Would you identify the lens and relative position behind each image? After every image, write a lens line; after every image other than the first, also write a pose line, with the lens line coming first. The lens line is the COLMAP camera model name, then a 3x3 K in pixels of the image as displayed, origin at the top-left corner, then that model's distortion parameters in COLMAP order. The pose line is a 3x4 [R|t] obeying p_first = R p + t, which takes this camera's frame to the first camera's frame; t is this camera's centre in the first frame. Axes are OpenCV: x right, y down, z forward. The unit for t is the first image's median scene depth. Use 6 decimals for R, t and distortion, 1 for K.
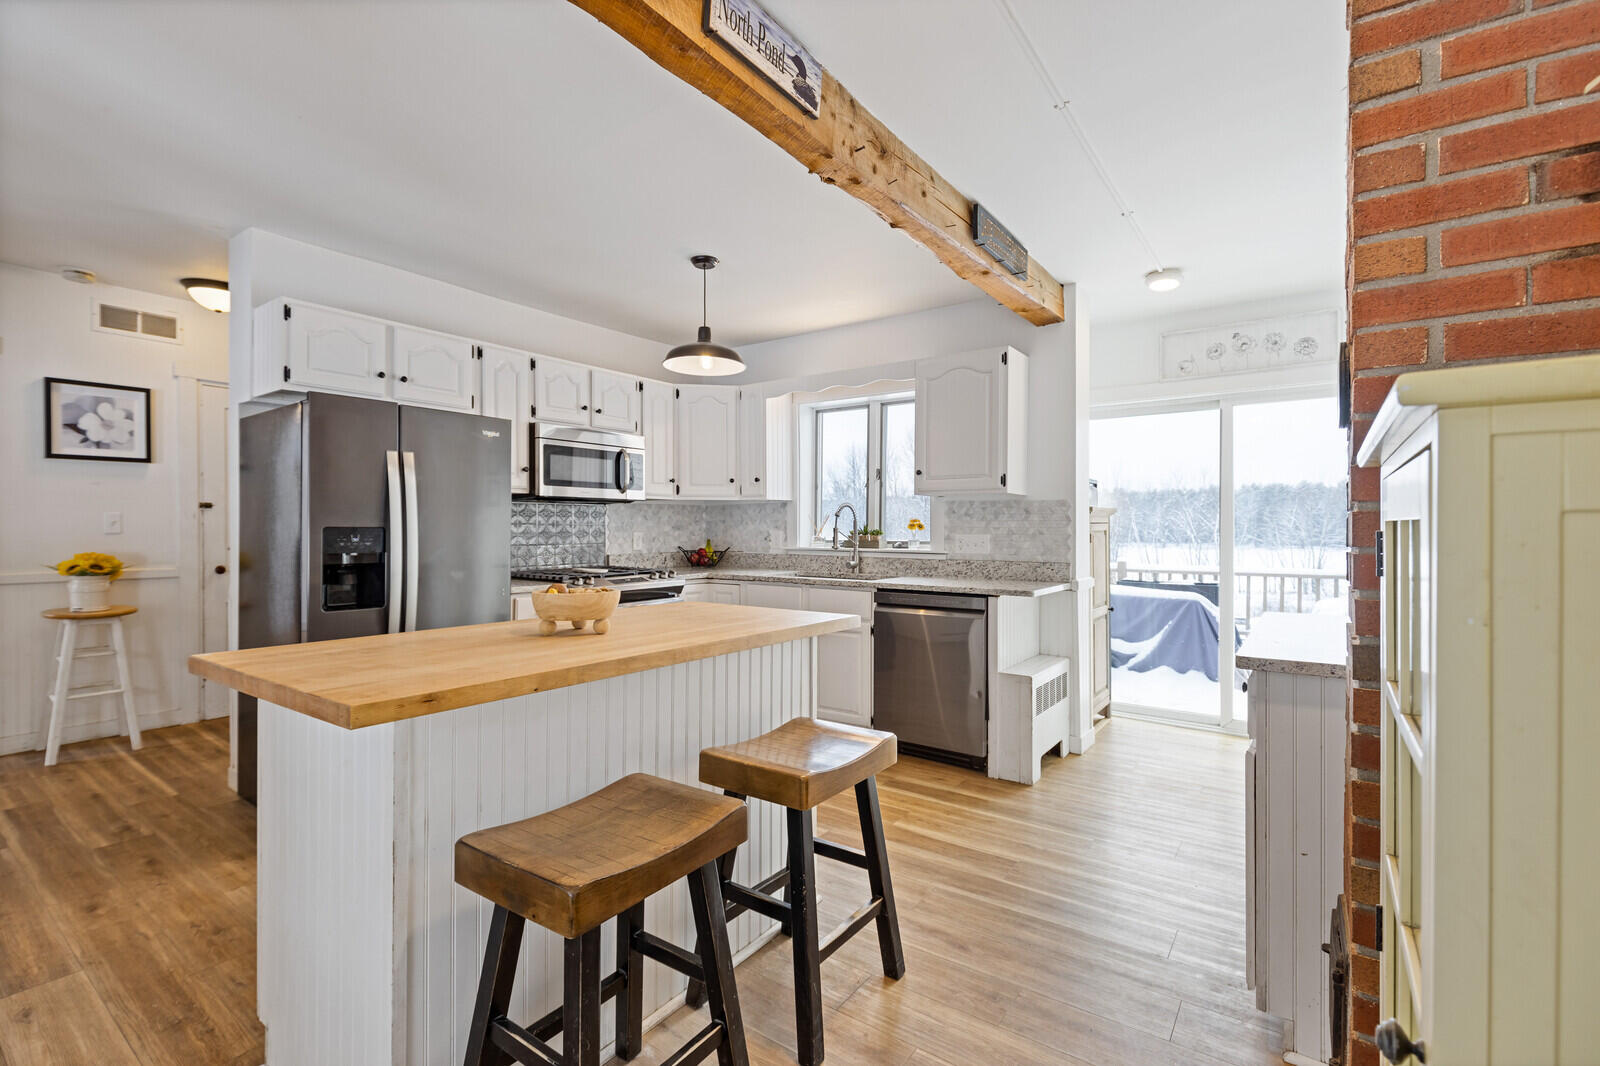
lens RADIAL K [[721.8, 0, 797.8], [0, 721.8, 528.3], [0, 0, 1]] dist [-0.008462, 0.001181]
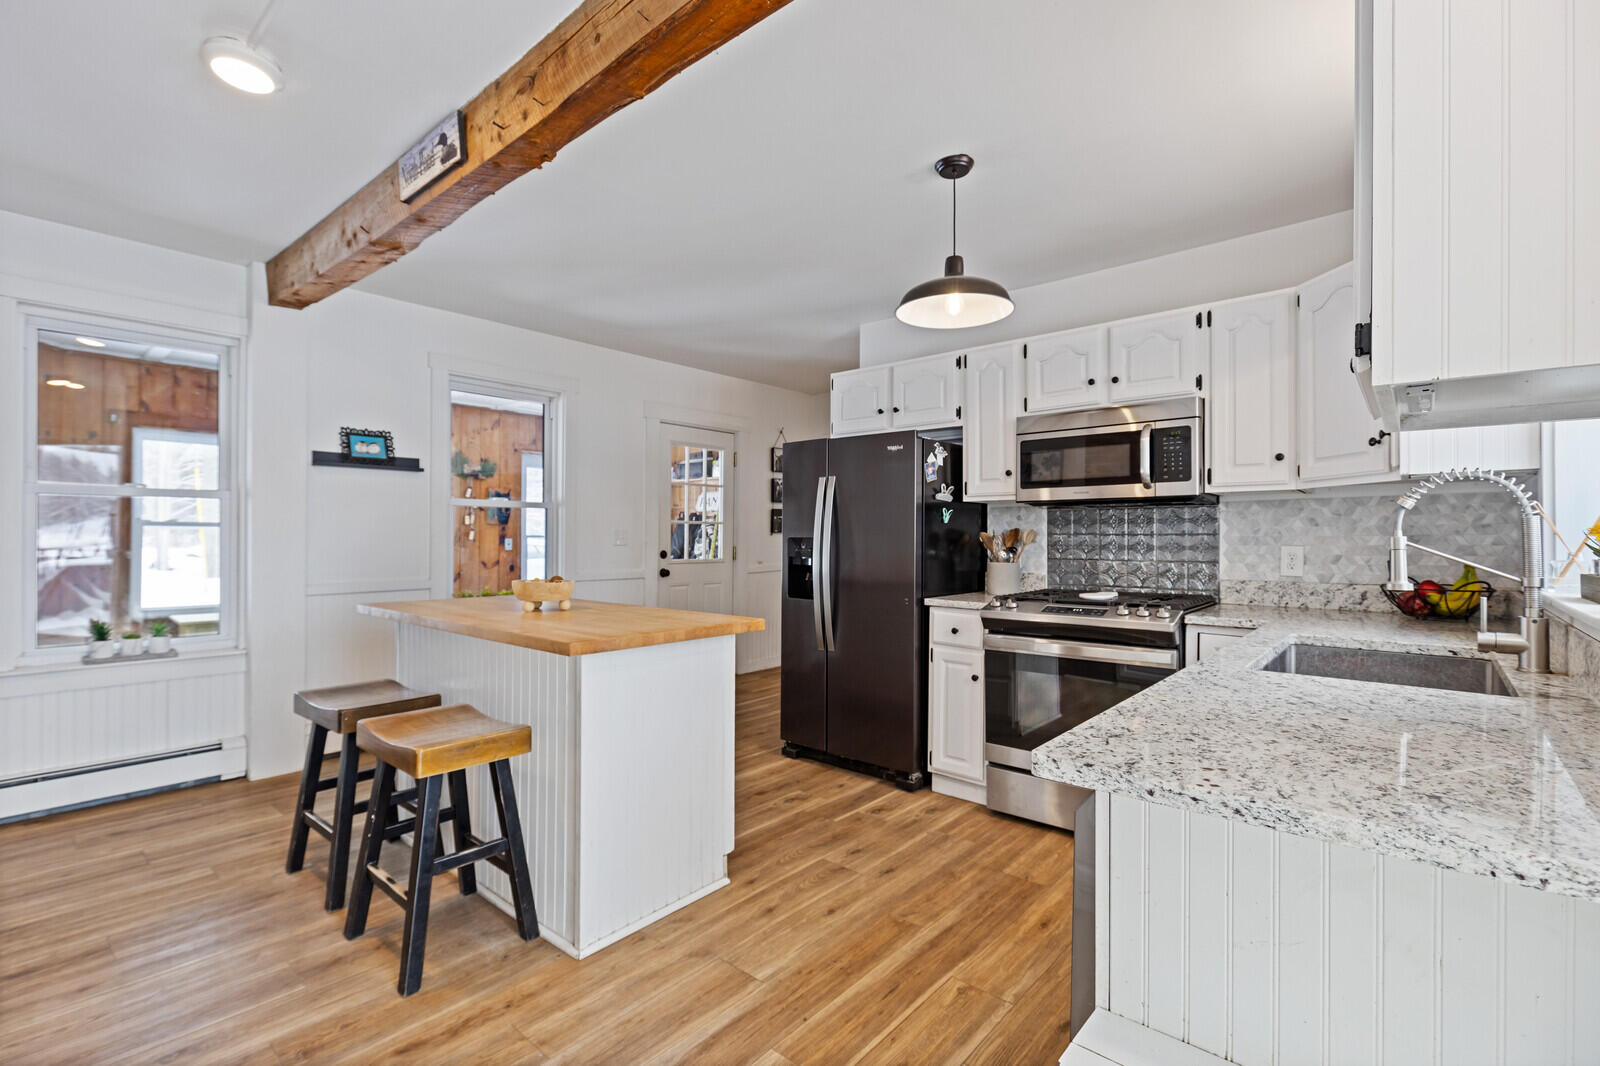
lens RADIAL K [[721.8, 0, 790.3], [0, 721.8, 538.4], [0, 0, 1]] dist [-0.008462, 0.001181]
pose [[-0.091985, -0.003593, -0.995754, 0.505727], [-0.004992, 0.999983, -0.003147, 0.003063], [0.995748, 0.004681, -0.092001, 0.763181]]
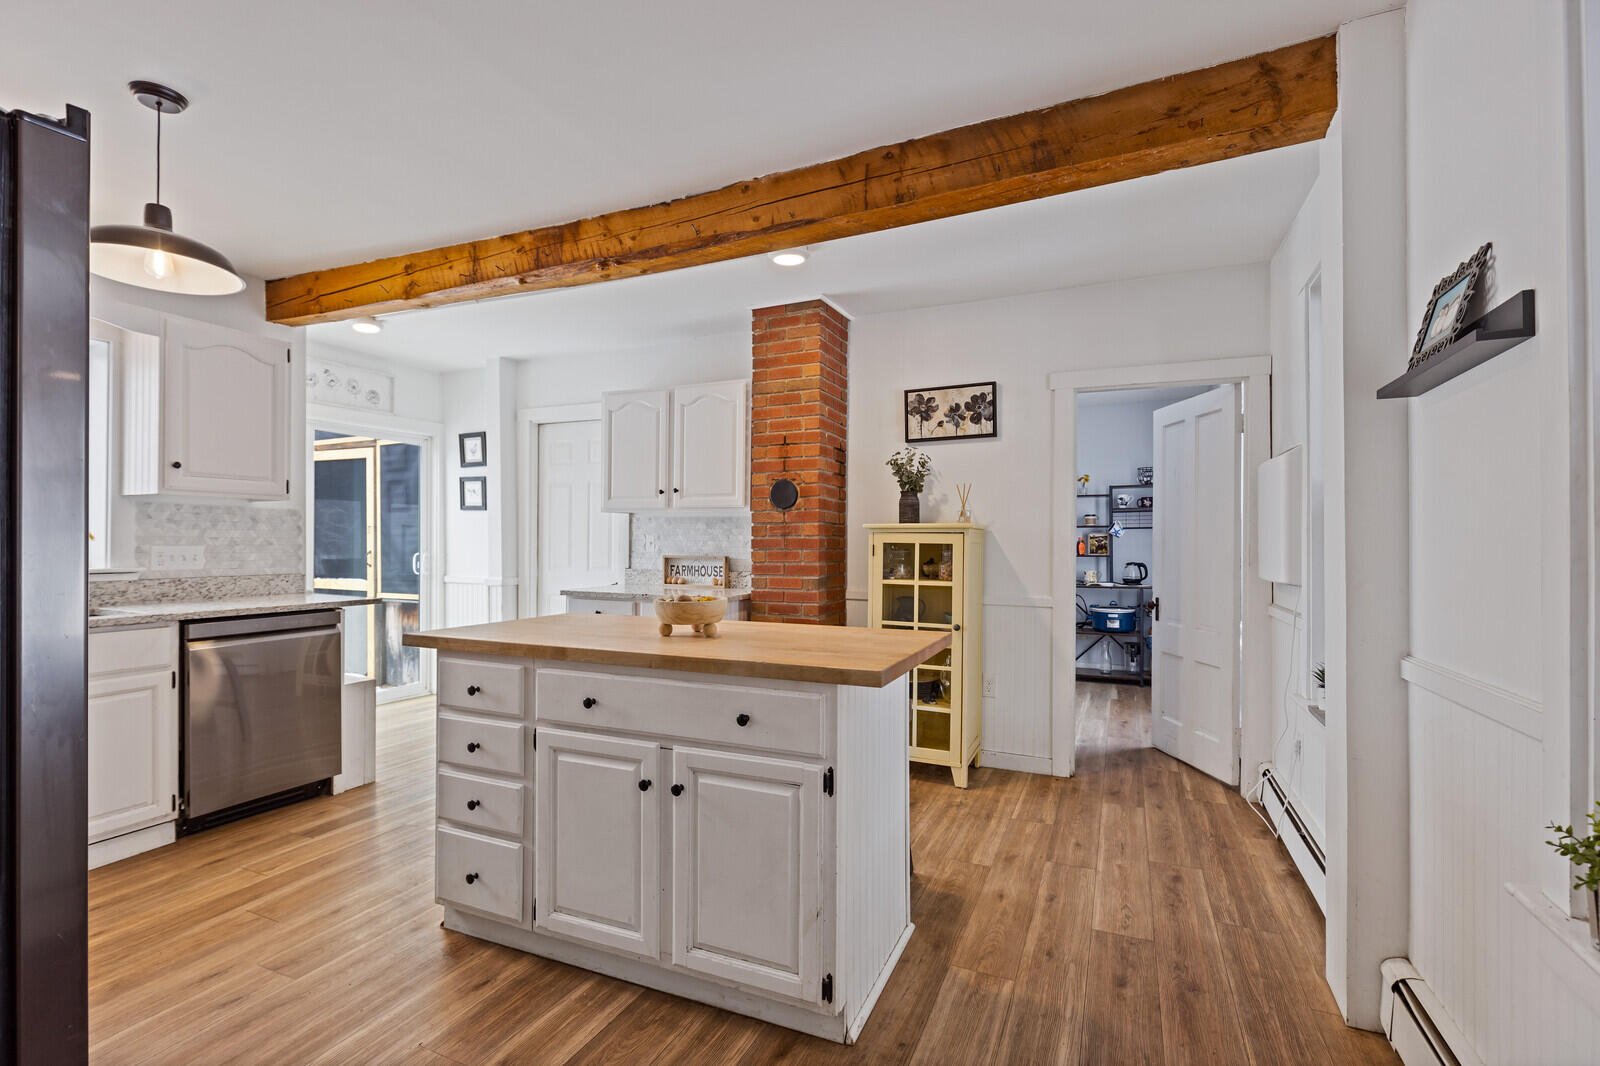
lens RADIAL K [[721.8, 0, 794.5], [0, 721.8, 534.9], [0, 0, 1]] dist [-0.008462, 0.001181]
pose [[-0.192102, 0.003260, 0.981370, -0.691657], [-0.006410, 0.999969, -0.004577, -0.004592], [-0.981354, -0.007170, -0.192075, 0.498303]]
